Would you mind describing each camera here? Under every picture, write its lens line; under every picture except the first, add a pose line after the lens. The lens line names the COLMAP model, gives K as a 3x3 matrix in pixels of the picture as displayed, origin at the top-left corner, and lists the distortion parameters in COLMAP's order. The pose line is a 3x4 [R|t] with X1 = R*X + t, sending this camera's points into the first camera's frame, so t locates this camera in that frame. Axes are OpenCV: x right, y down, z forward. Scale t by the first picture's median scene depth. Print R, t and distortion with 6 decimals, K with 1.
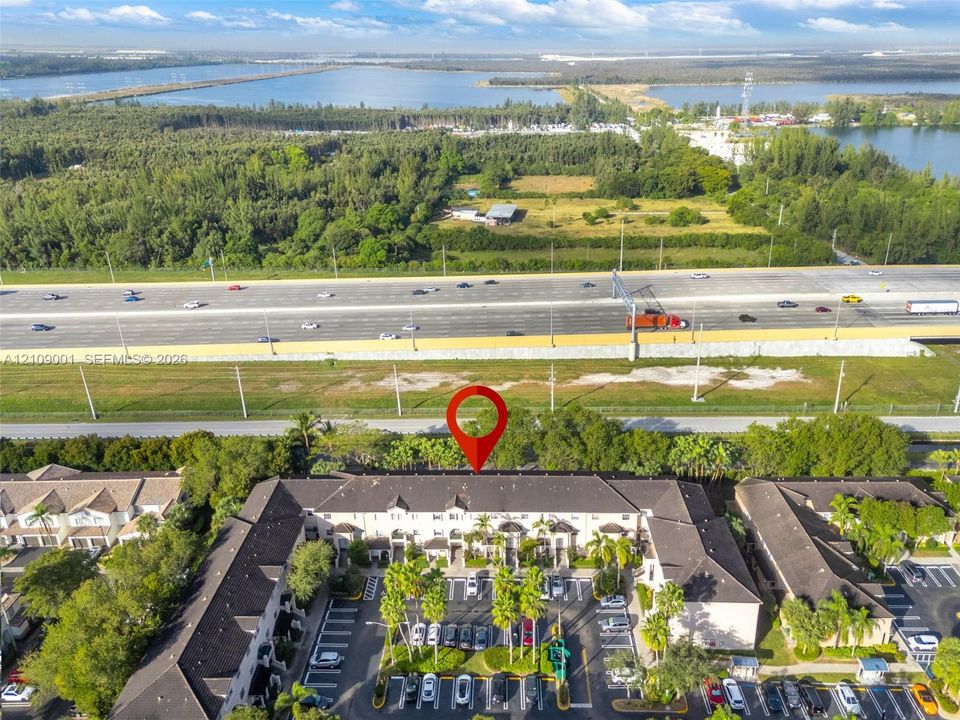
lens RADIAL K [[754.8, 0, 461.7], [0, 754.8, 311.5], [0, 0, 1]] dist [0.079121, -0.079400]
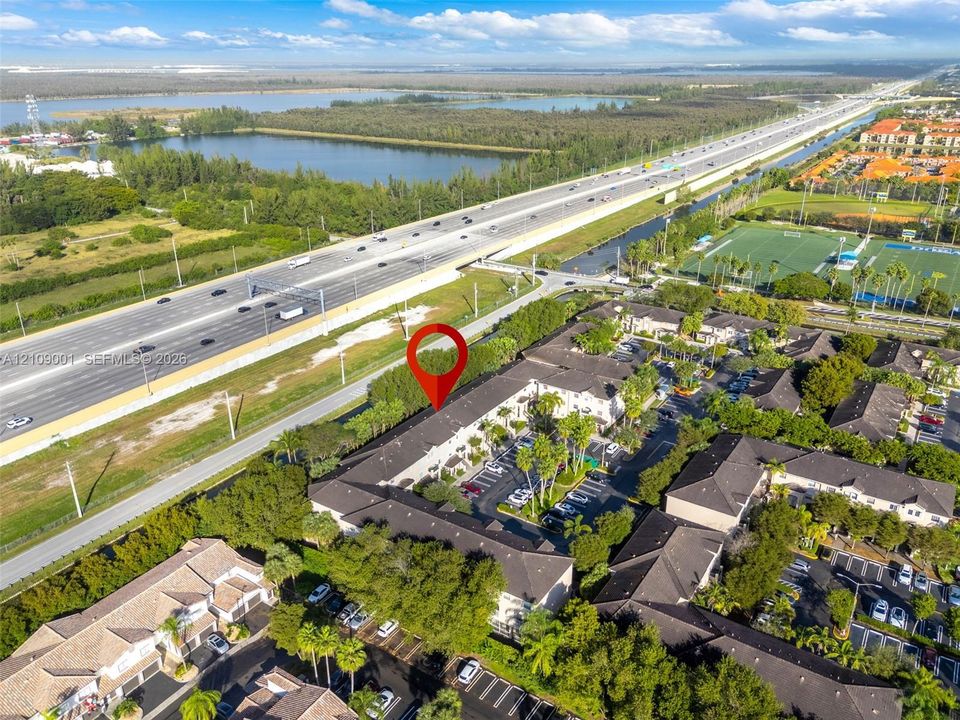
lens RADIAL K [[747.2, 0, 480.0], [0, 747.2, 360.0], [0, 0, 1]] dist [0.101543, -0.124170]
pose [[0.511659, -0.308849, 0.801759, -0.633169], [0.277007, 0.942627, 0.186335, -0.053949], [-0.813309, 0.126753, 0.567857, 0.140857]]
